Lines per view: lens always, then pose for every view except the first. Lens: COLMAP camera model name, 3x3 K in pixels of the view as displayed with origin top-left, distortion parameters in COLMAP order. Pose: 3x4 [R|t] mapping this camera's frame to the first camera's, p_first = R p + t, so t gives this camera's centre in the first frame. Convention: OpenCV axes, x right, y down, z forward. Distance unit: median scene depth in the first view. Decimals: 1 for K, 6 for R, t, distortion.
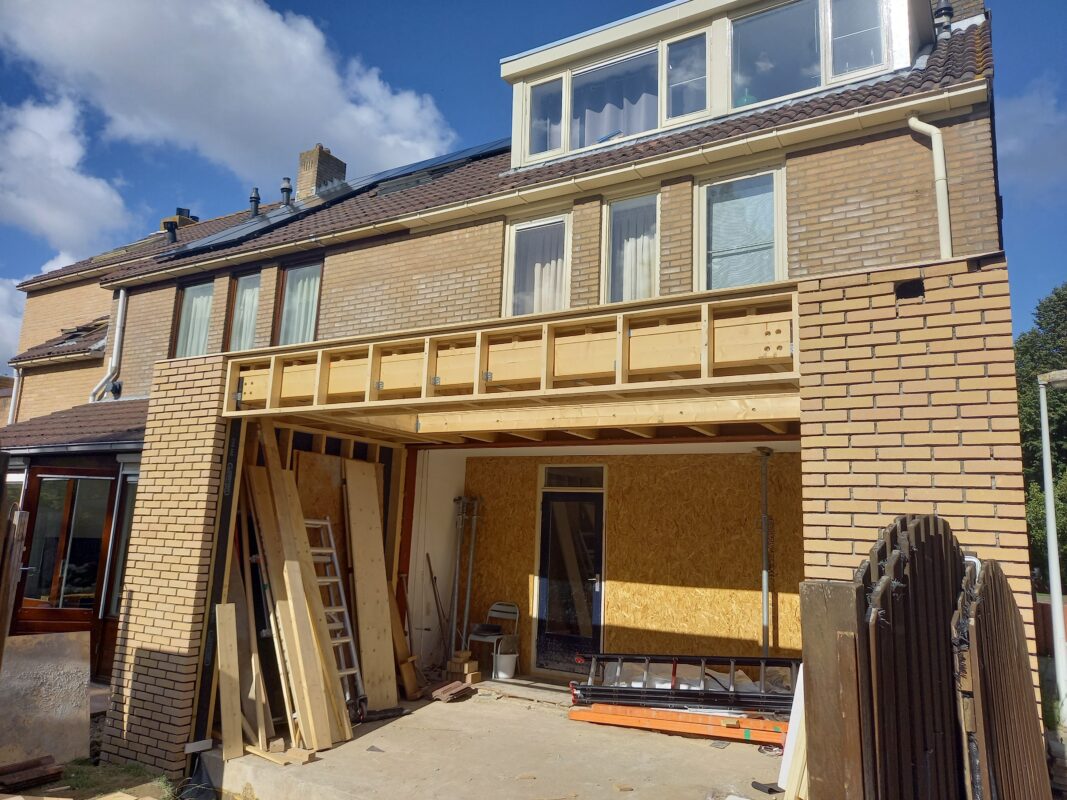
lens RADIAL K [[771.0, 0, 533.4], [0, 771.0, 400.8], [0, 0, 1]] dist [0.013776, 0.001815]
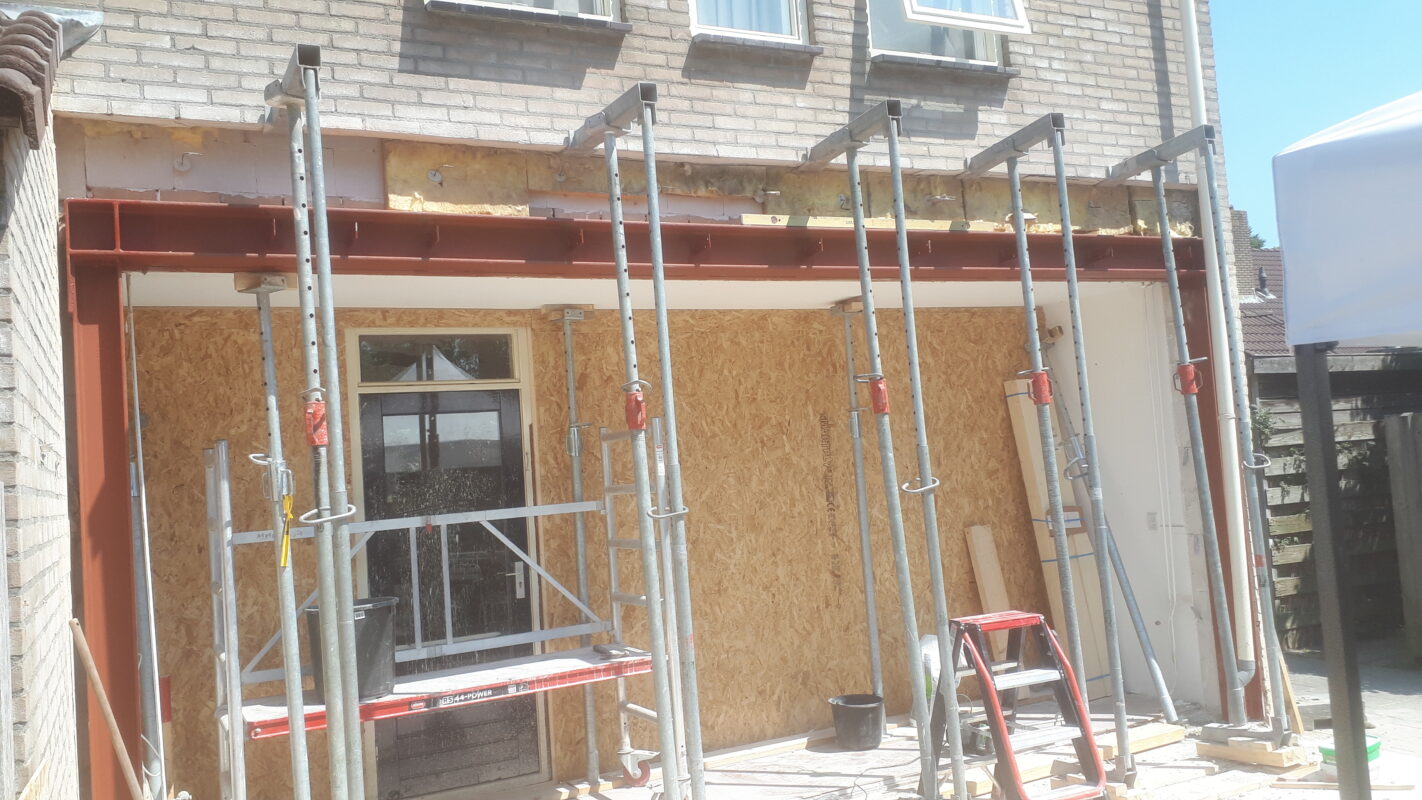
lens RADIAL K [[1139.4, 0, 711.4], [0, 1139.4, 397.0], [0, 0, 1]] dist [0.003284, 0.000159]
pose [[0.517320, -0.046799, 0.854511, -0.487251], [-0.068422, 0.993045, 0.095809, 0.054814], [-0.853052, -0.108032, 0.510521, 0.602710]]
